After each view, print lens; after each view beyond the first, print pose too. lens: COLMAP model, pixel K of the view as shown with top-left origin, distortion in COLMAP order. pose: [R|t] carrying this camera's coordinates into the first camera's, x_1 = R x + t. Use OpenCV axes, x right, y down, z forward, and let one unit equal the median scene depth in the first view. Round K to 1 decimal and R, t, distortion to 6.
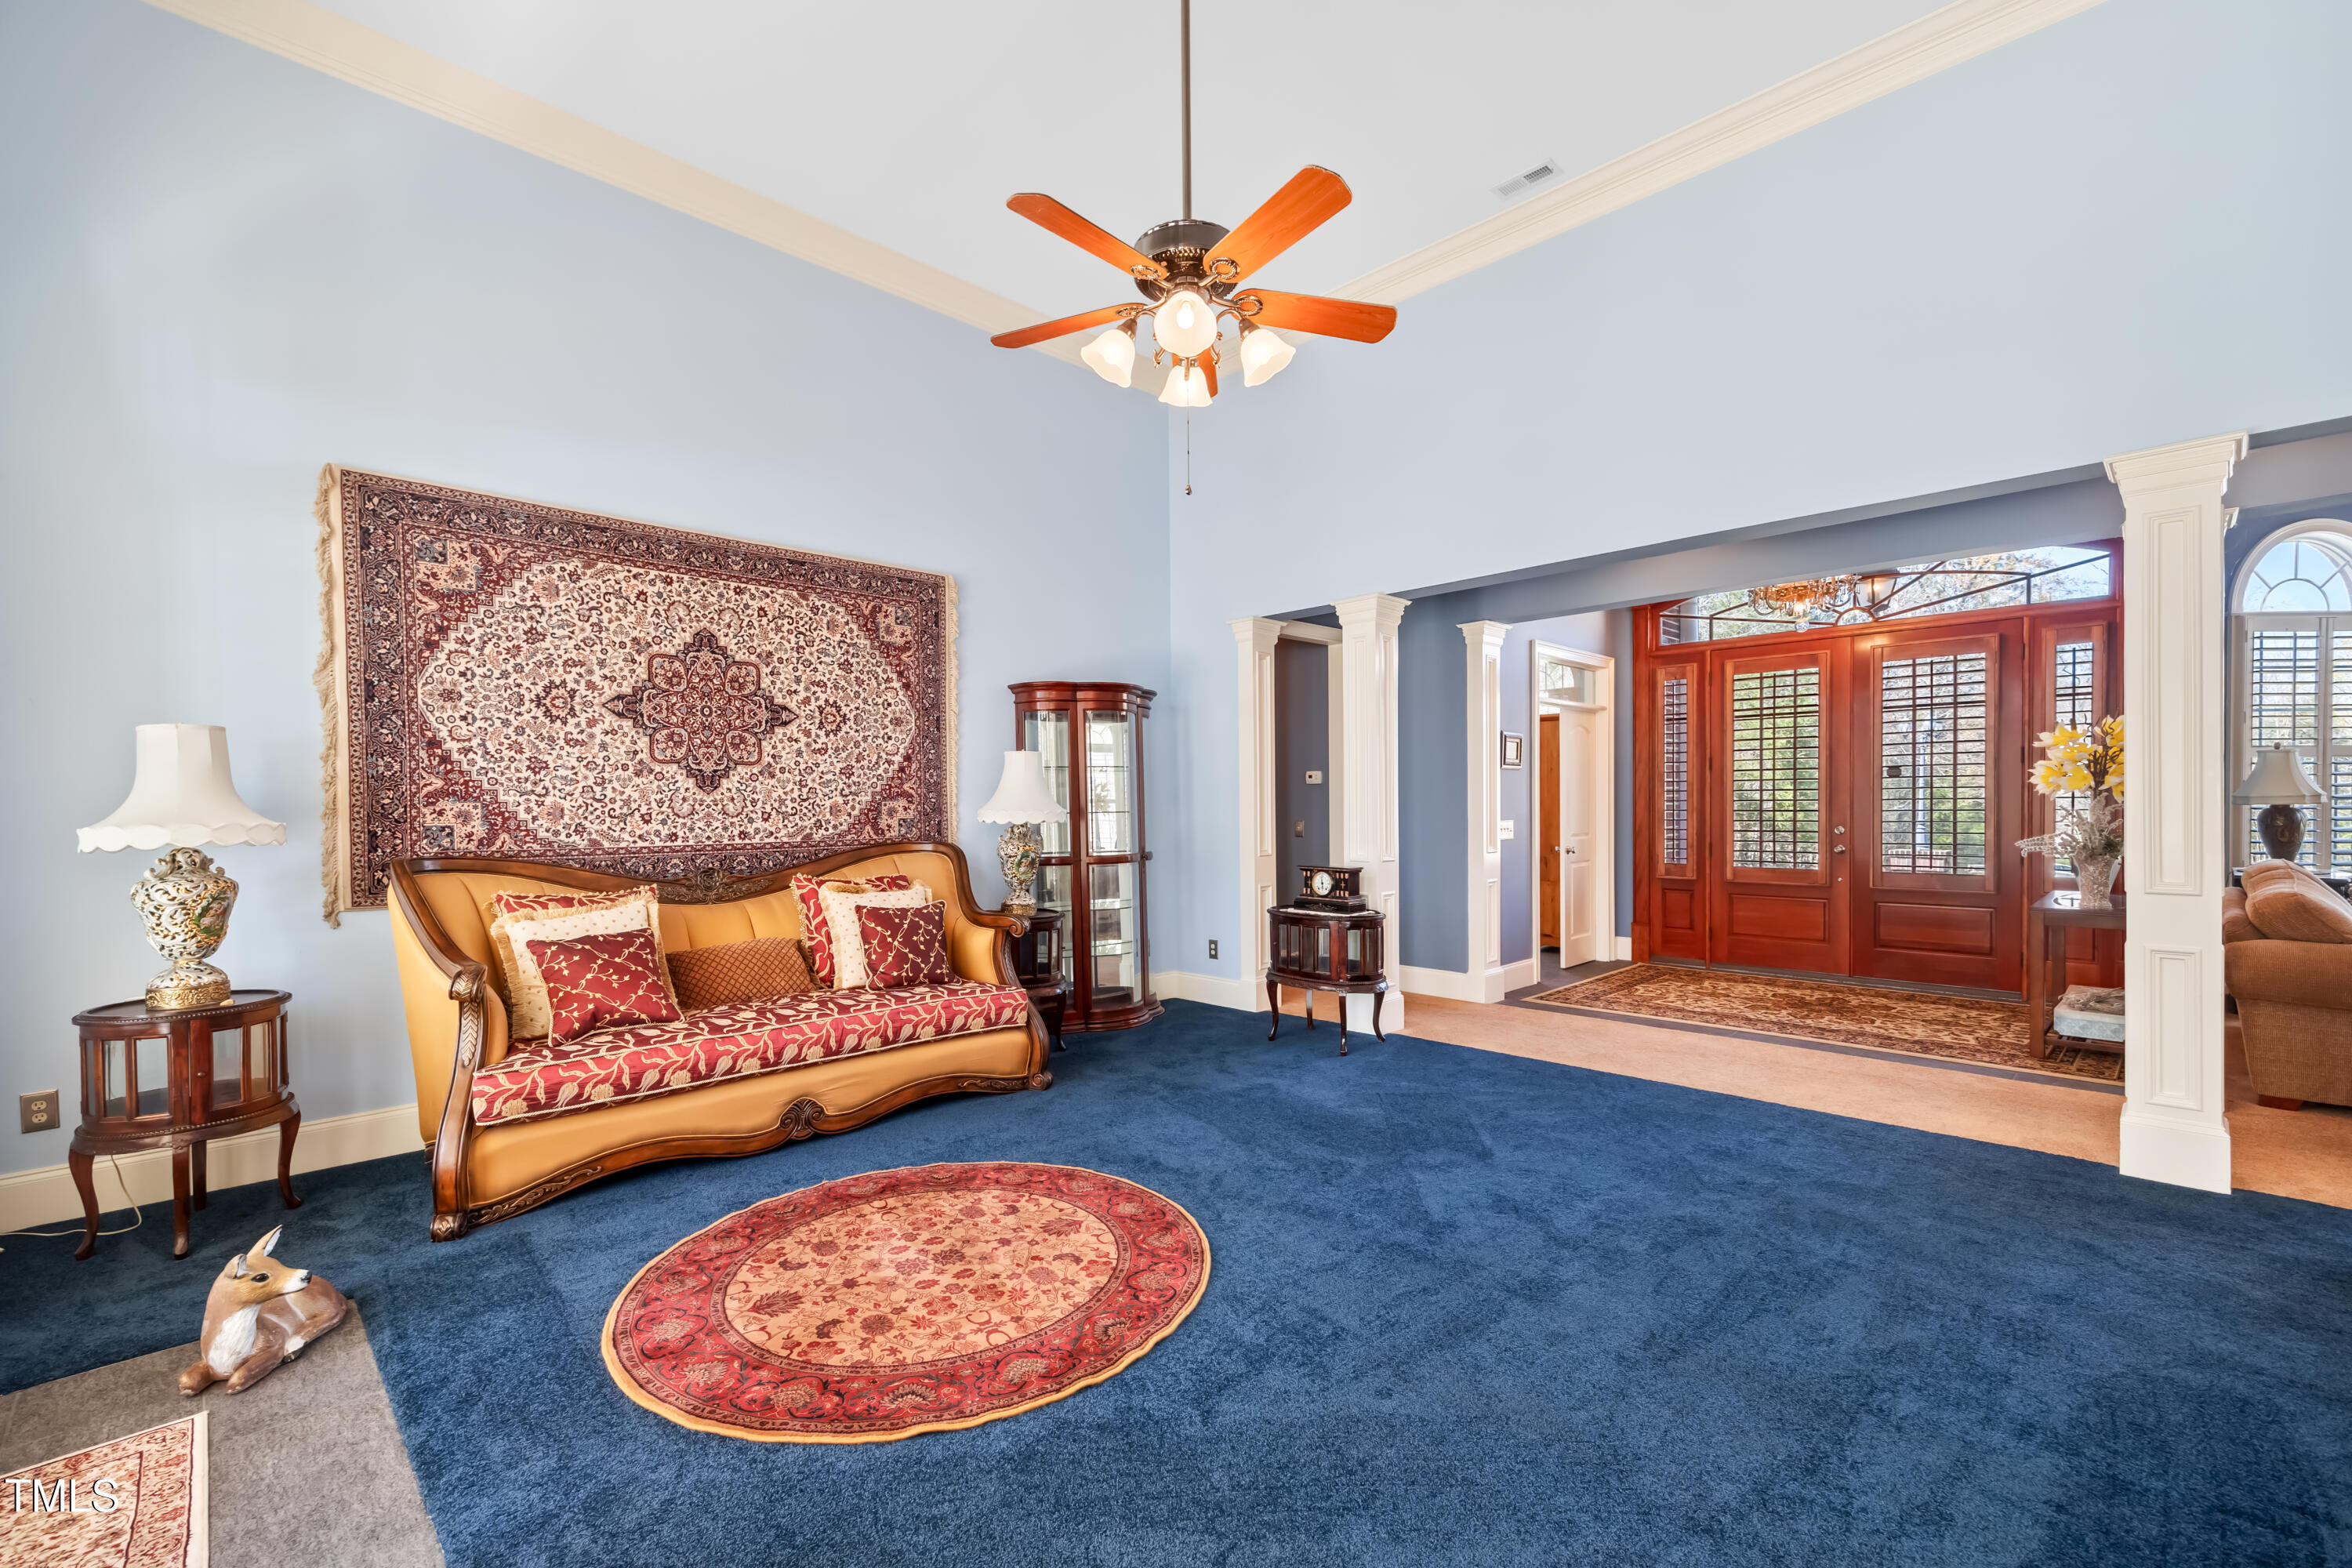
lens RADIAL K [[1001.8, 0, 1192.4], [0, 1001.8, 804.0], [0, 0, 1]] dist [-0.000285, 0.000088]
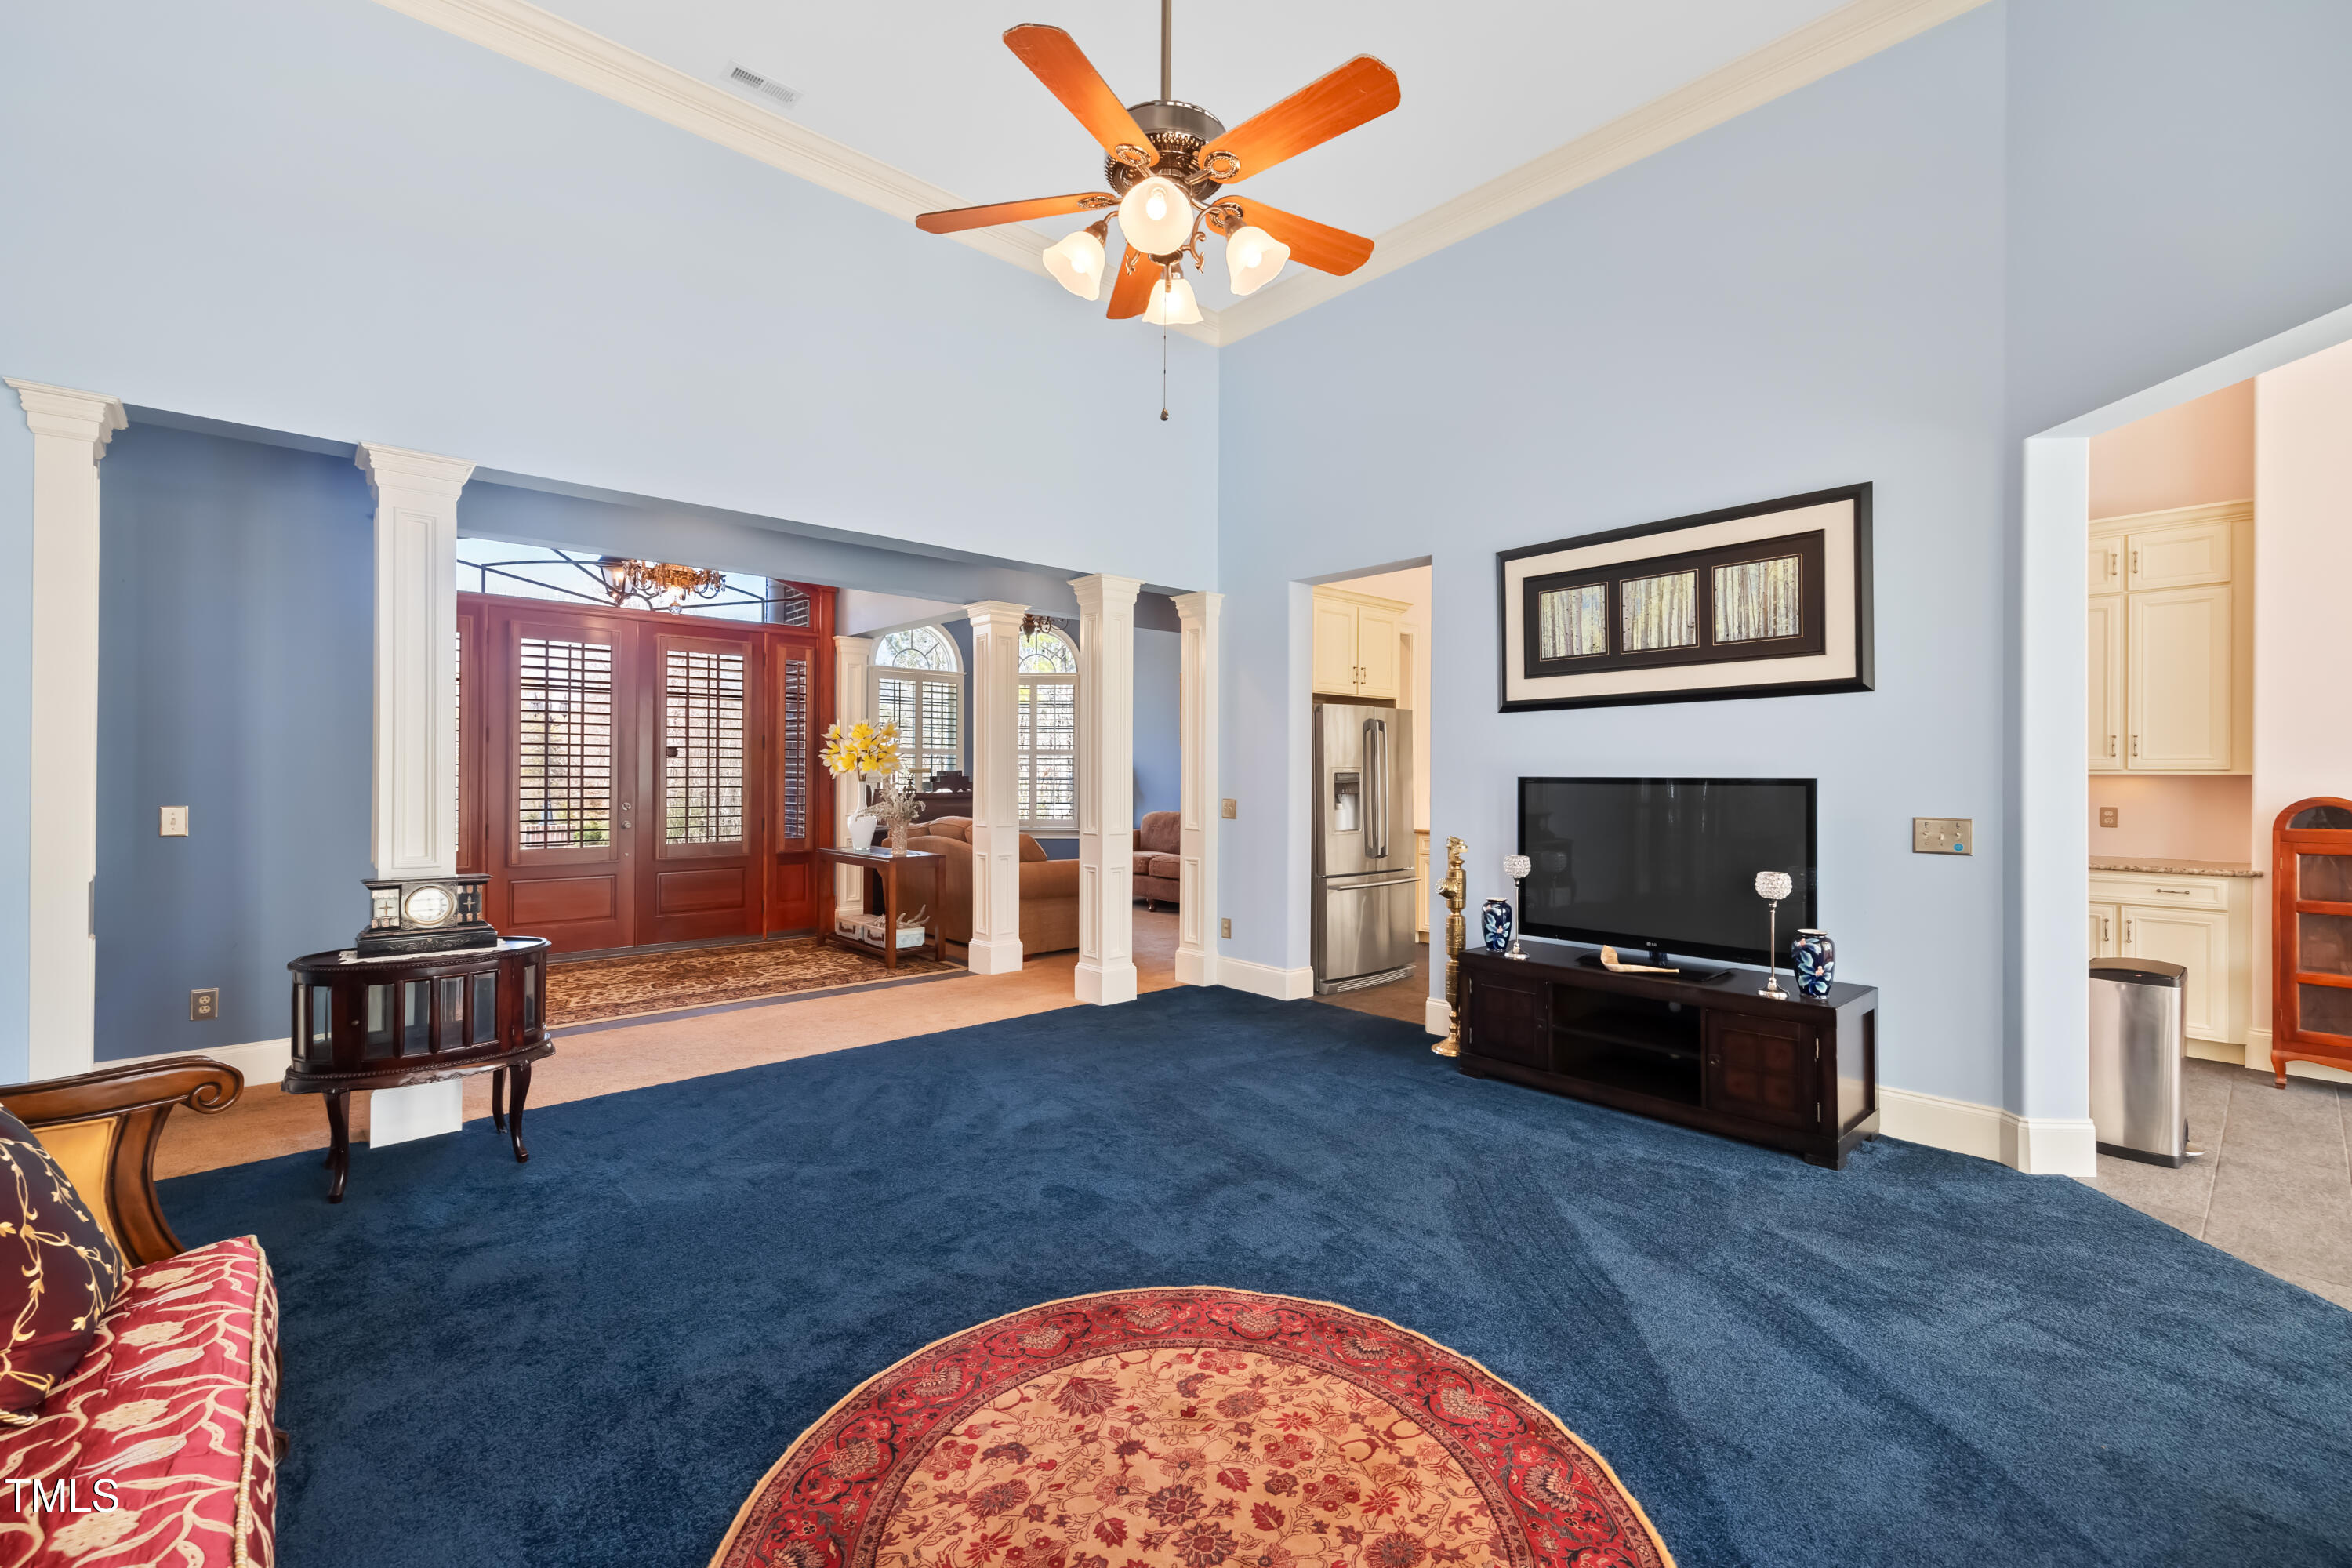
lens RADIAL K [[980.5, 0, 1185.7], [0, 980.5, 761.9], [0, 0, 1]] dist [0.008742, -0.000472]
pose [[0.054699, 0.023318, 0.998231, -0.578848], [-0.001845, 0.999728, -0.023252, 0.004184], [-0.998501, -0.000570, 0.054728, 0.644030]]
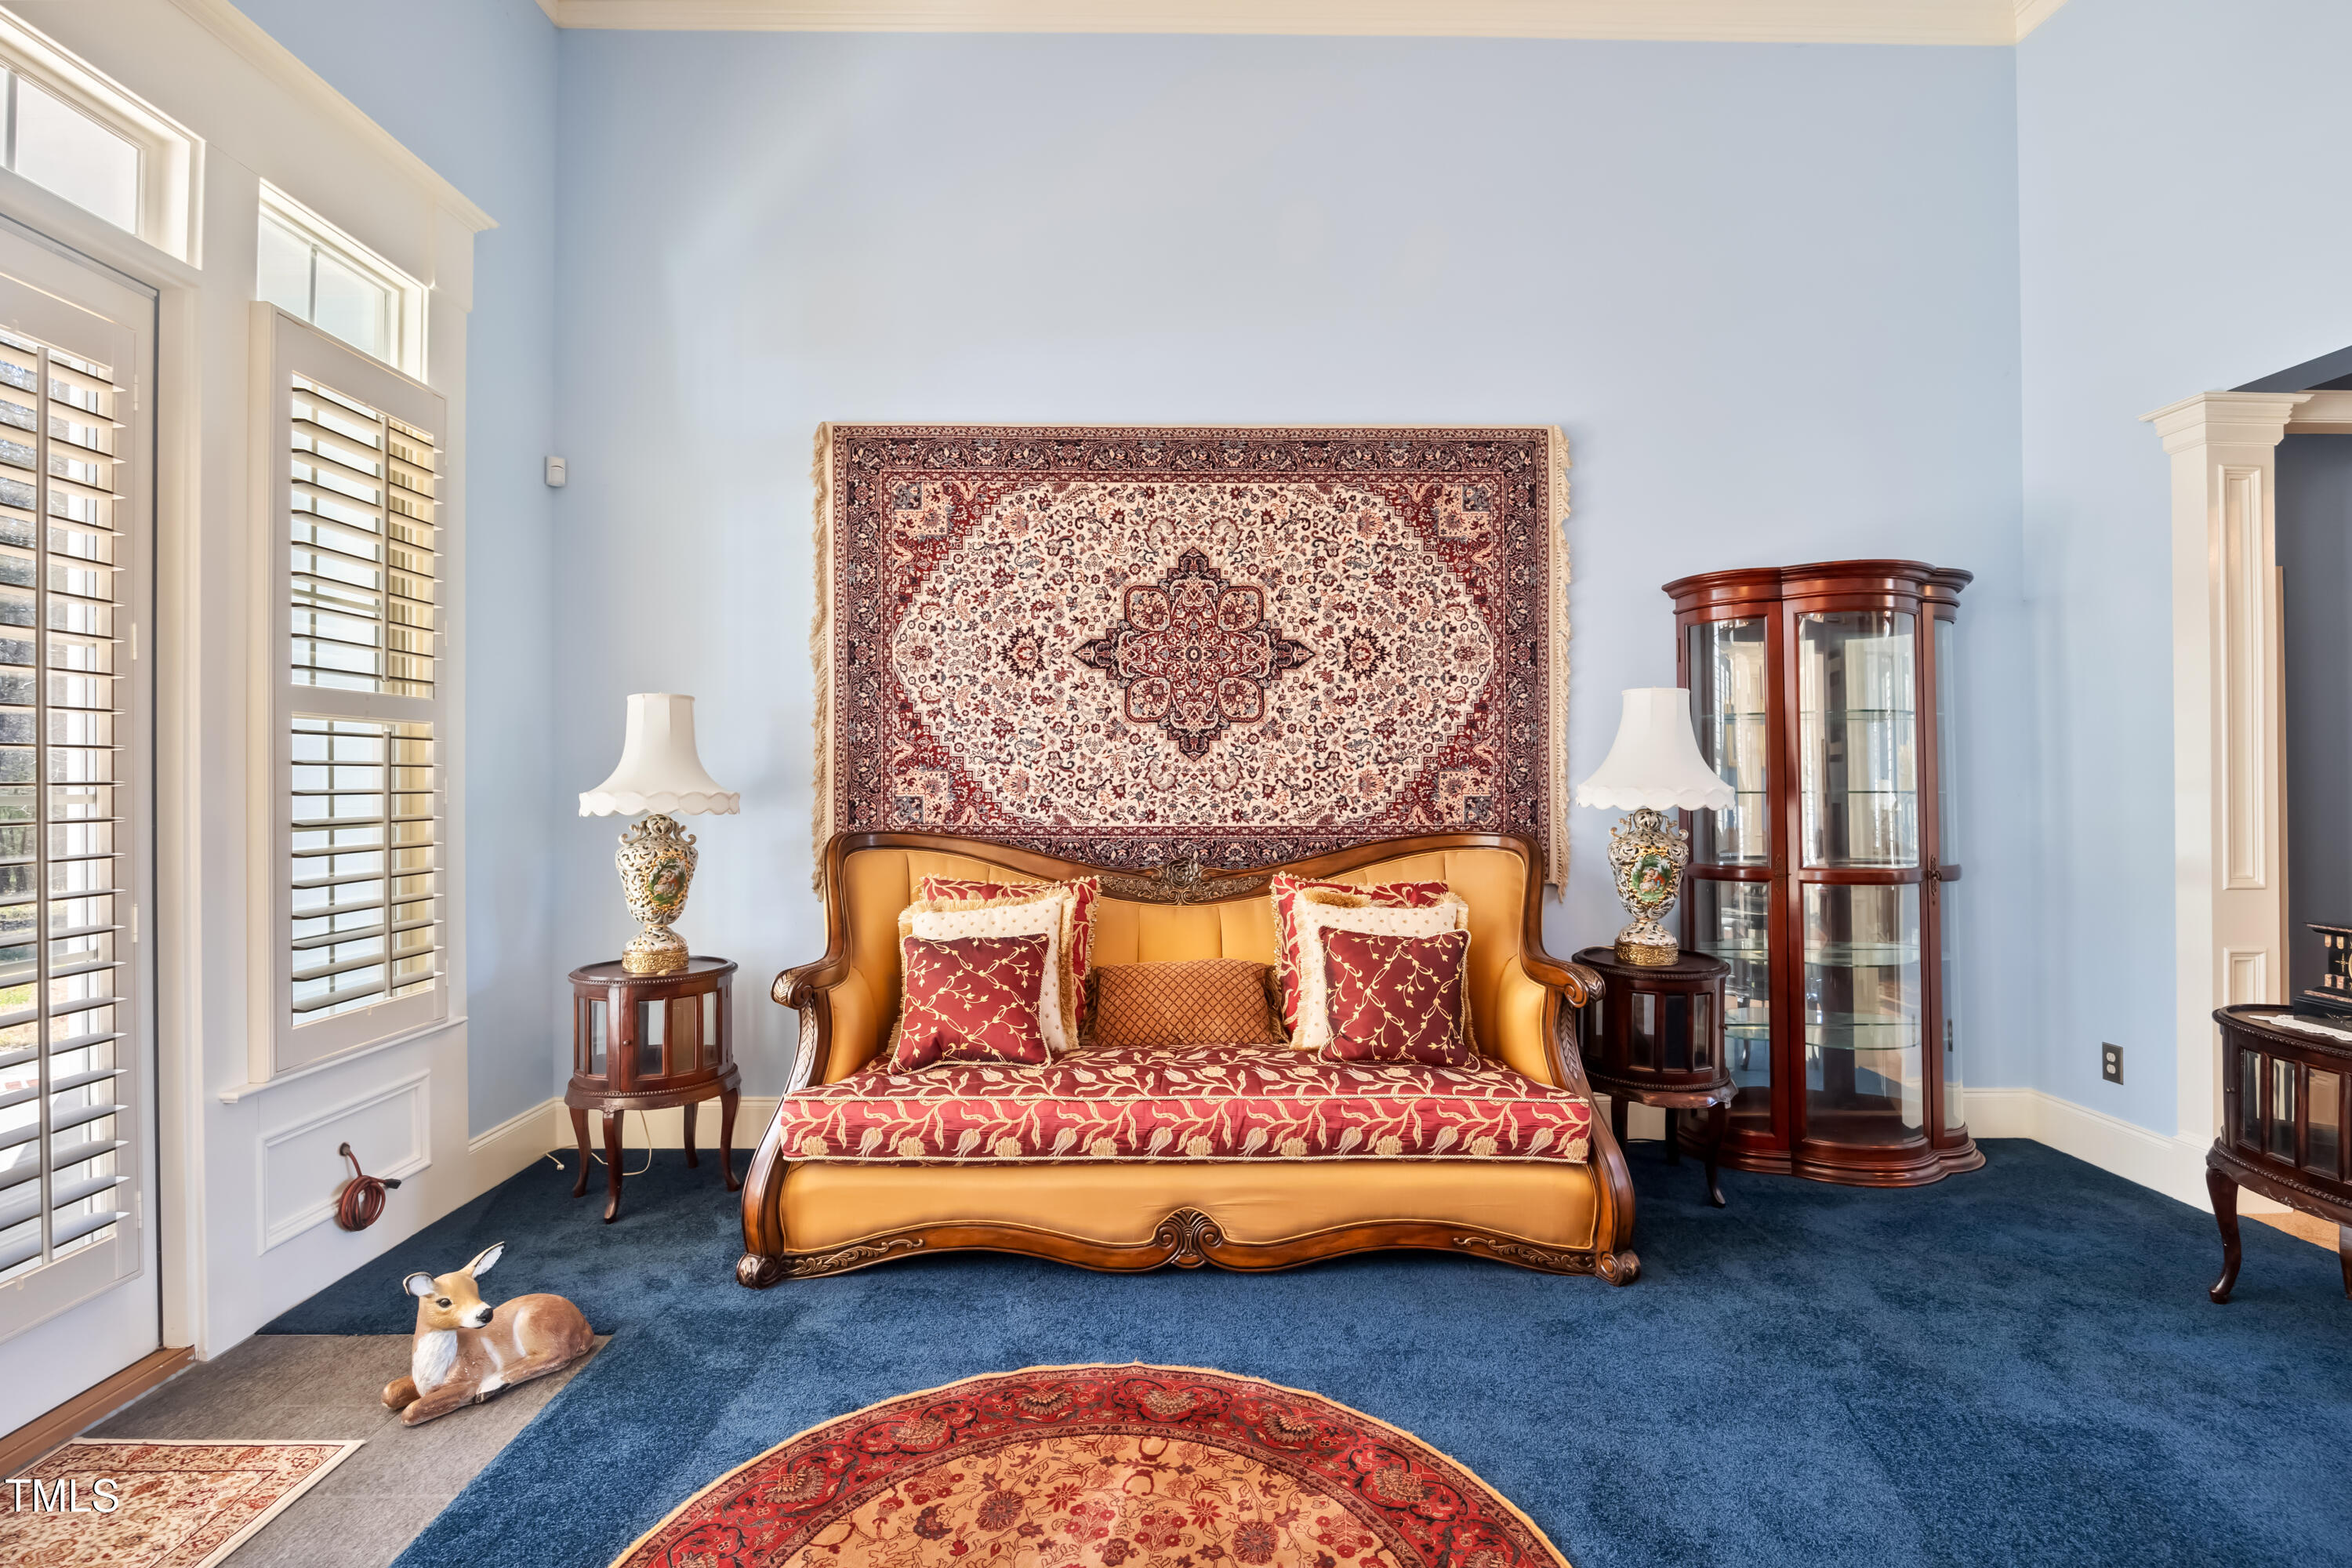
lens RADIAL K [[1124.3, 0, 1187.6], [0, 1124.3, 761.1], [0, 0, 1]] dist [-0.015892, 0.002794]
pose [[0.712822, -0.004775, -0.701329, 0.128267], [-0.004486, 0.999925, -0.011367, -0.000068], [0.701331, 0.011249, 0.712747, 0.407620]]
